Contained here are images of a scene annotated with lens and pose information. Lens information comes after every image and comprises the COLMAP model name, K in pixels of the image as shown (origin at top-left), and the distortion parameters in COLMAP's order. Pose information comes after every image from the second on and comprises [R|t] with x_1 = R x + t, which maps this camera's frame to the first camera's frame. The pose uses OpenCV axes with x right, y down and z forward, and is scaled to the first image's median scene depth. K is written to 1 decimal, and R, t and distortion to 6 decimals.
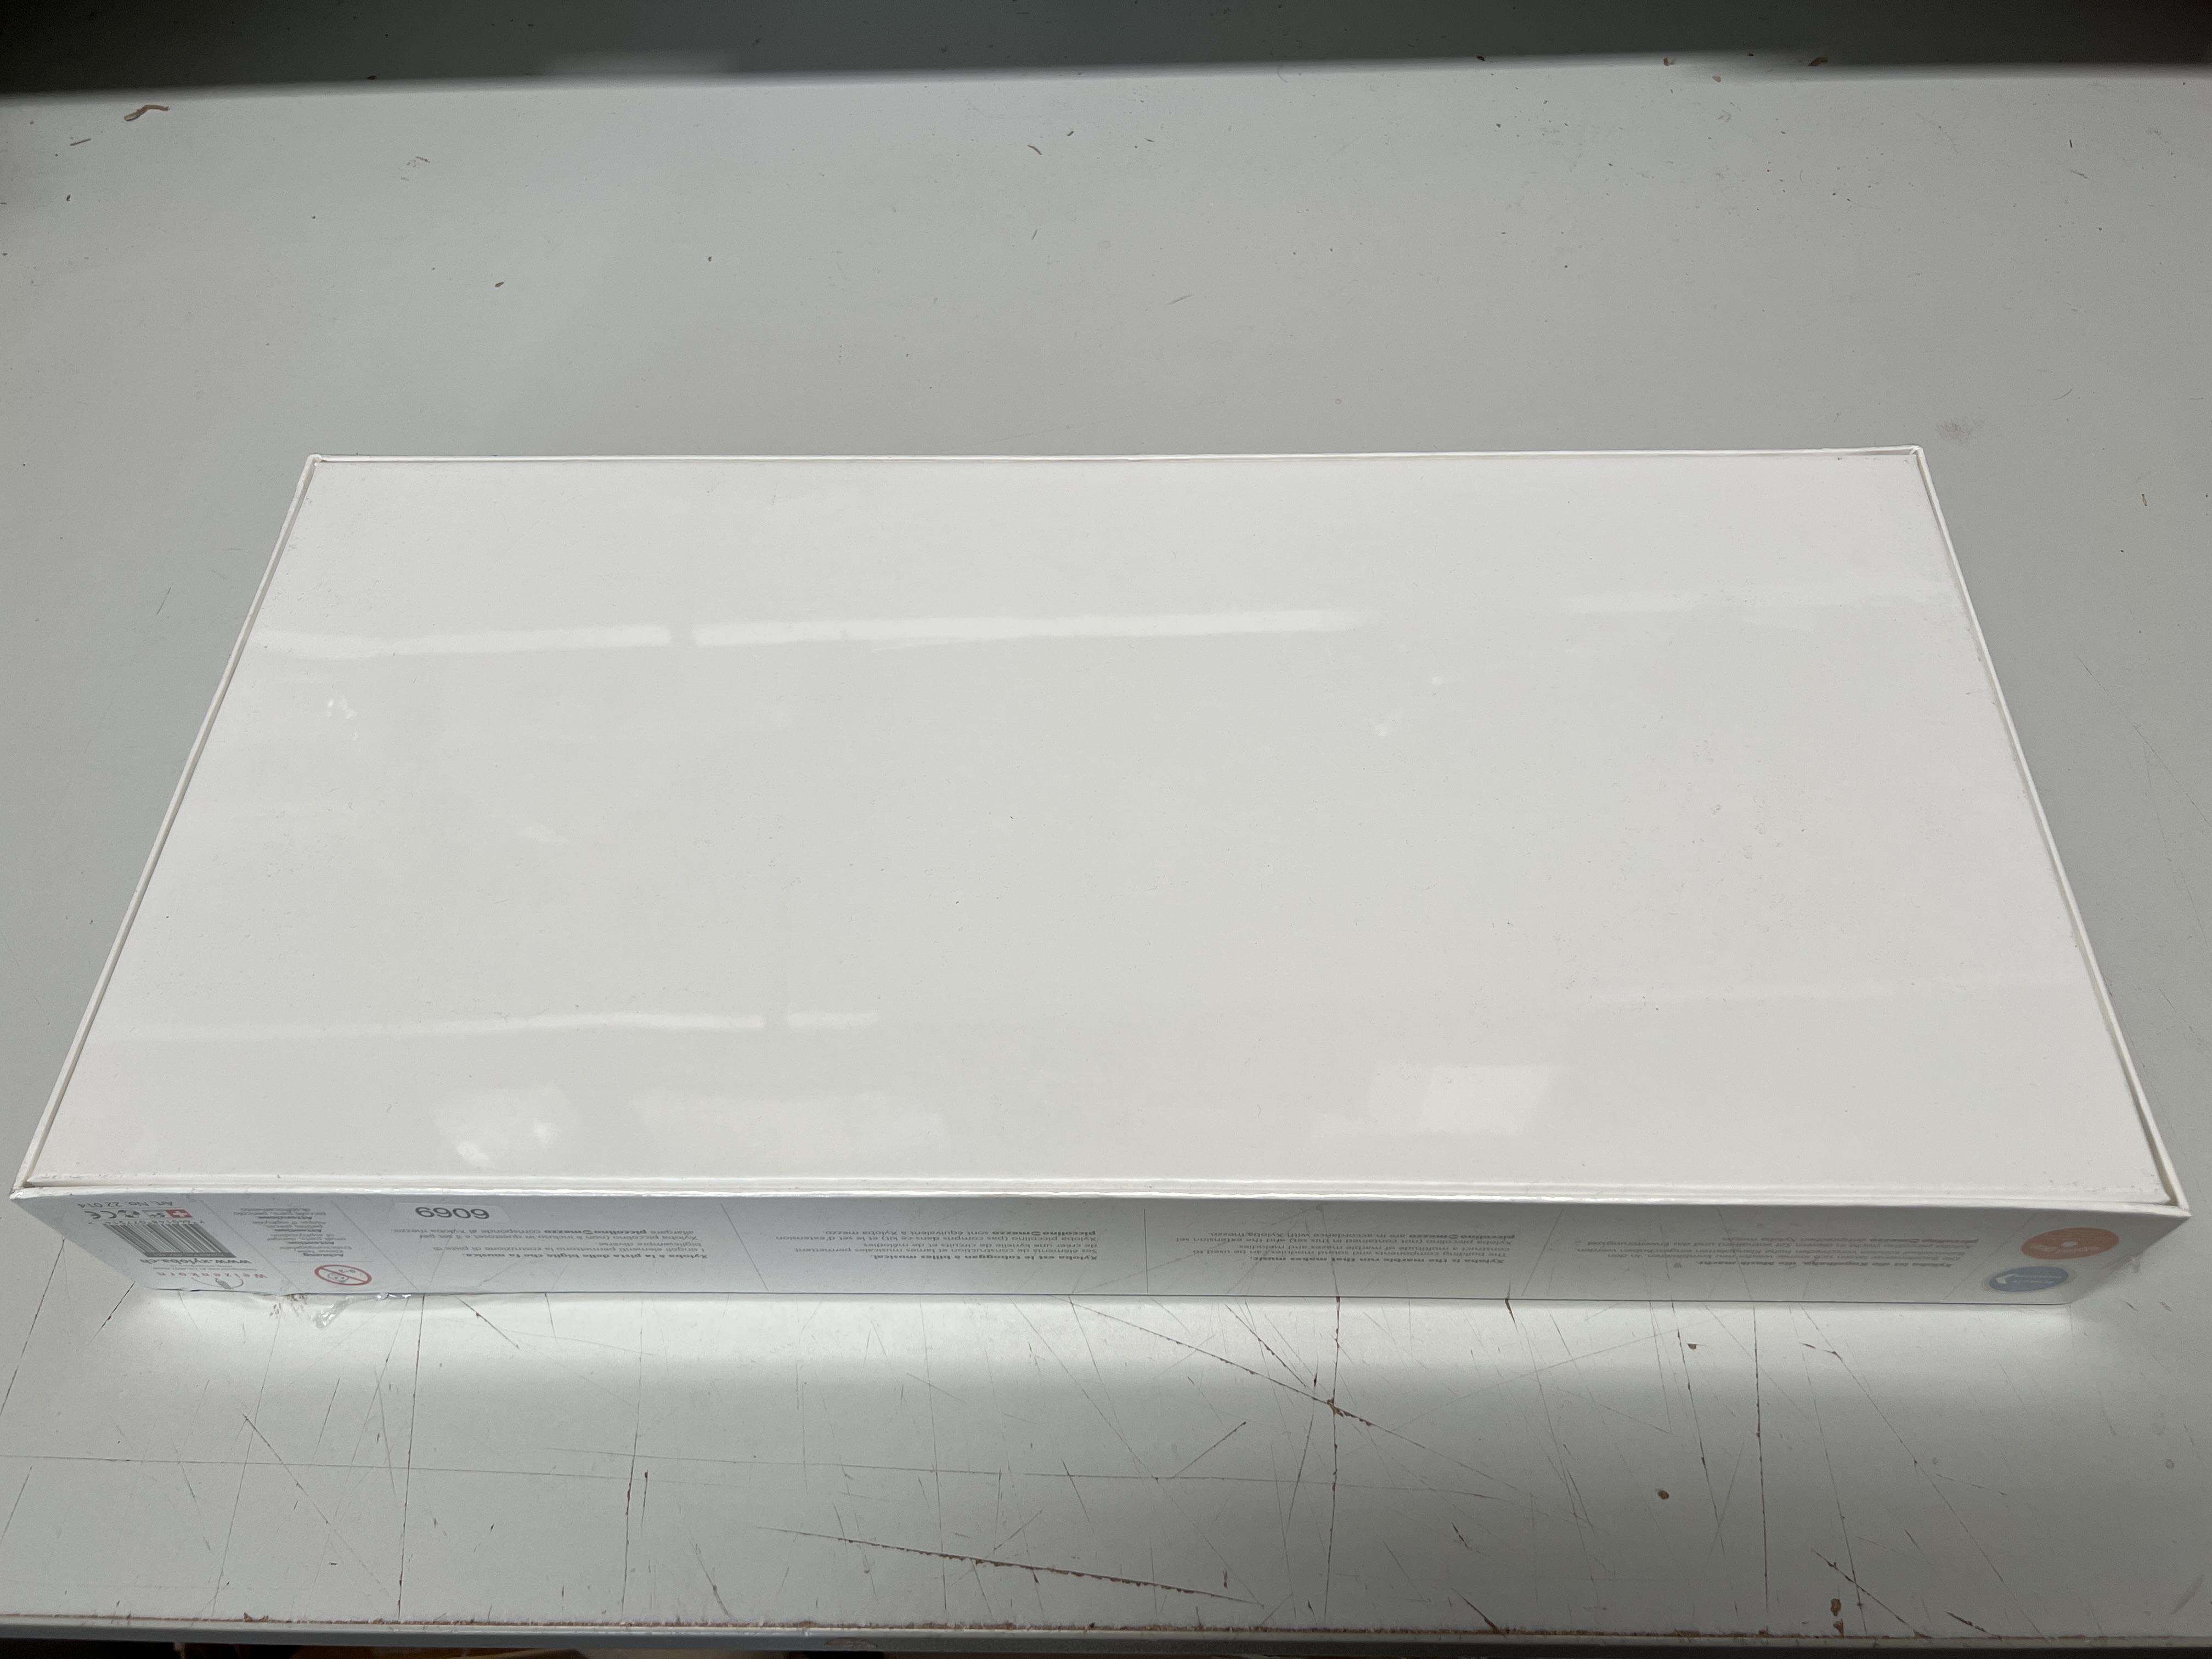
lens RADIAL K [[1651.4, 0, 1099.5], [0, 1651.4, 831.0], [0, 0, 1]] dist [0.056865, -0.074907]
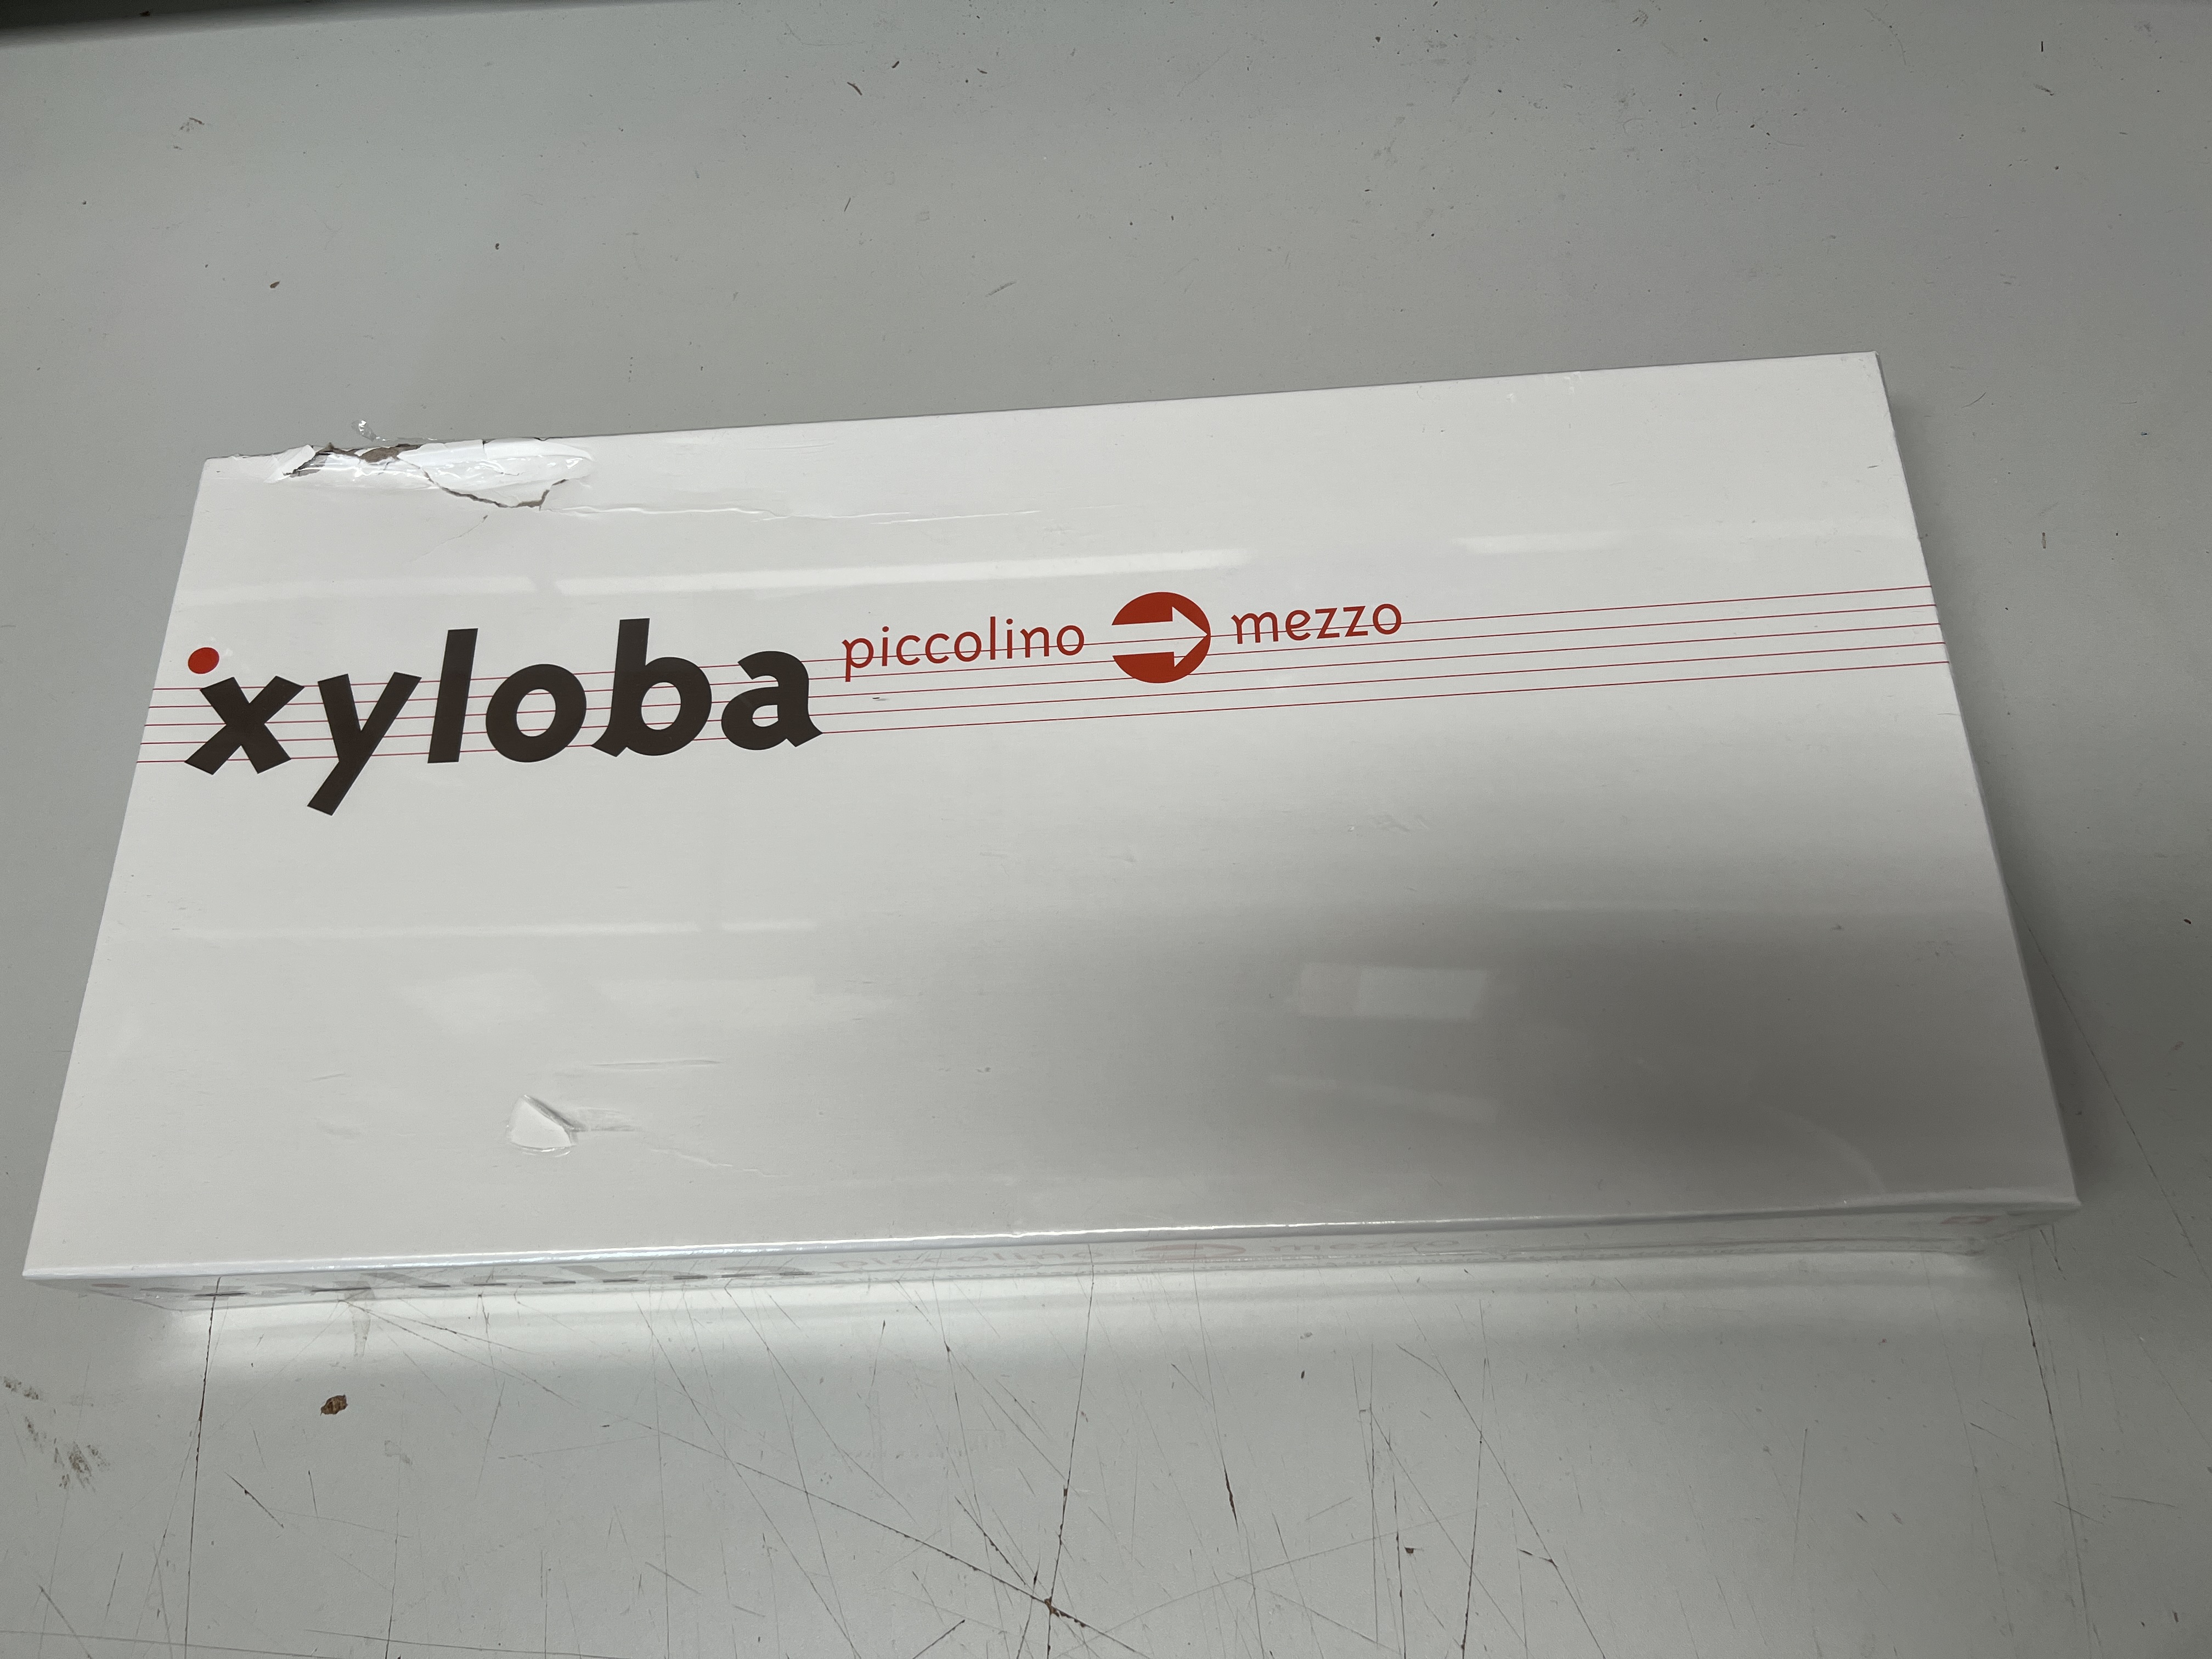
lens RADIAL K [[1655.2, 0, 1106.0], [0, 1655.2, 829.5], [0, 0, 1]] dist [0.056311, -0.073972]
pose [[0.998255, -0.012852, -0.057629, 0.141839], [0.023820, 0.980733, 0.193894, -0.189412], [0.054027, -0.194929, 0.979328, 0.052757]]
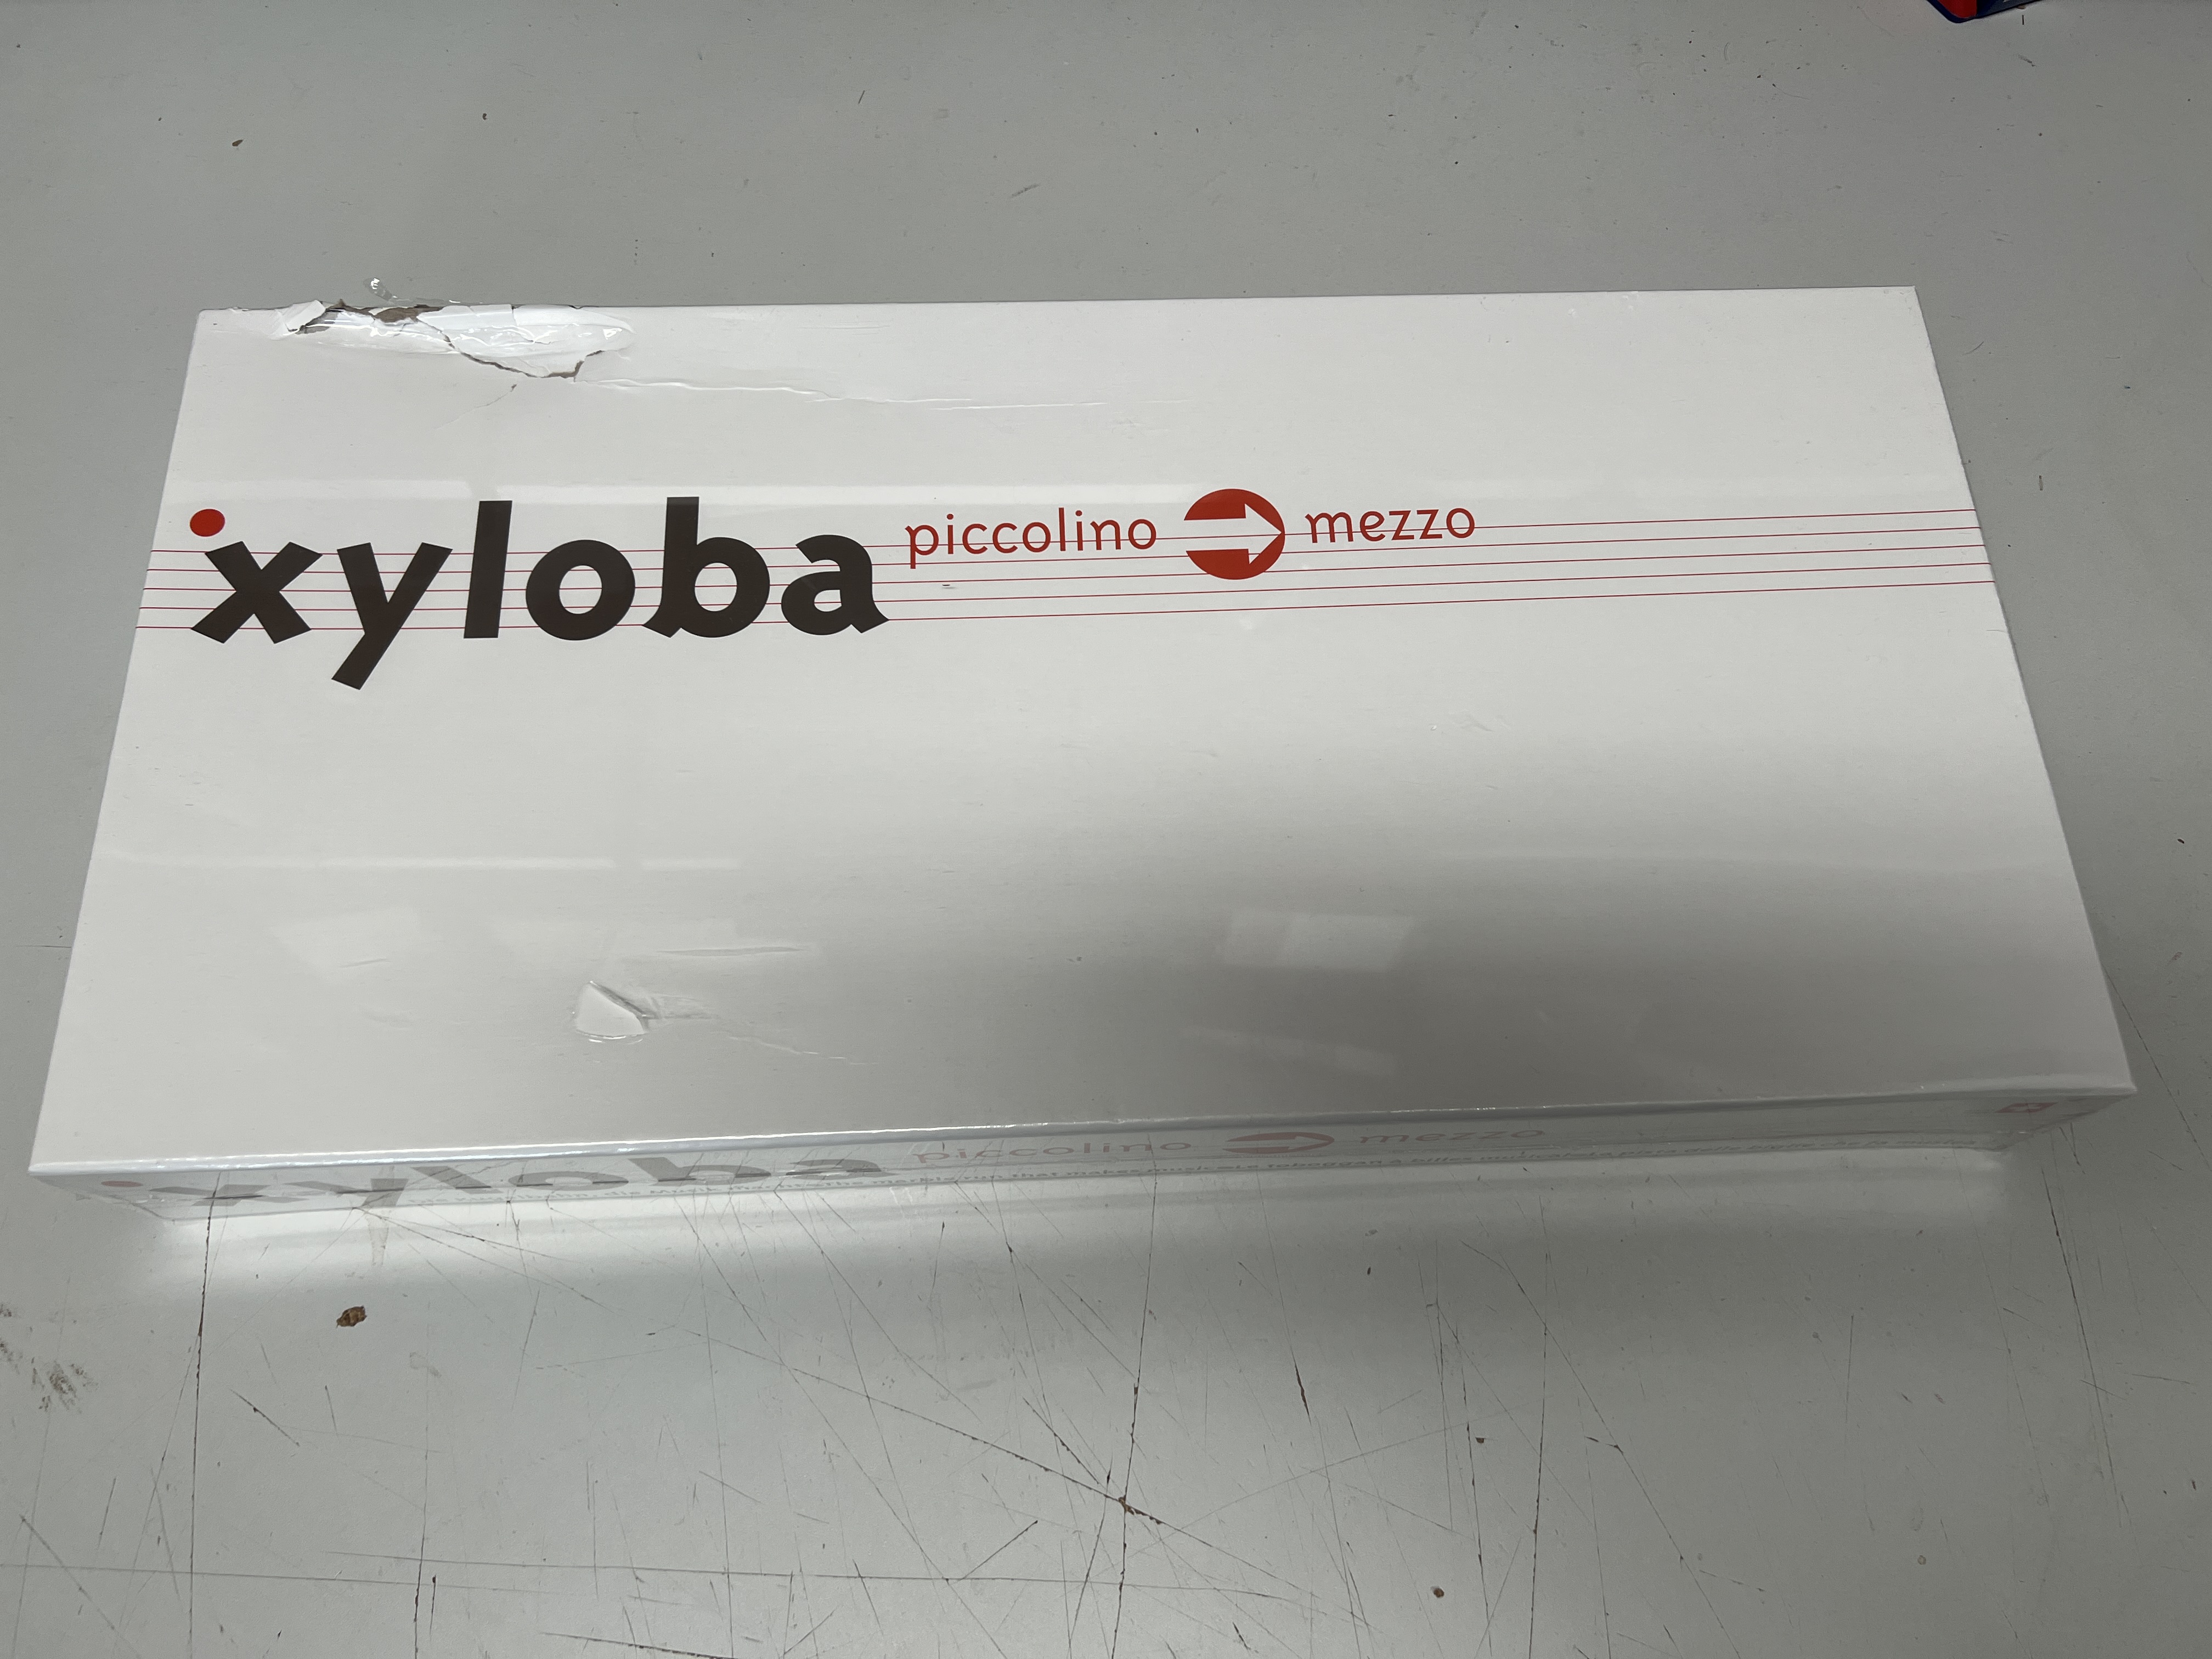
lens RADIAL K [[1651.4, 0, 1099.5], [0, 1651.4, 831.0], [0, 0, 1]] dist [0.056865, -0.074907]
pose [[0.998676, 0.006892, 0.050978, 0.041840], [-0.017078, 0.979201, 0.202172, -0.152690], [-0.048525, -0.202775, 0.978022, 0.055835]]
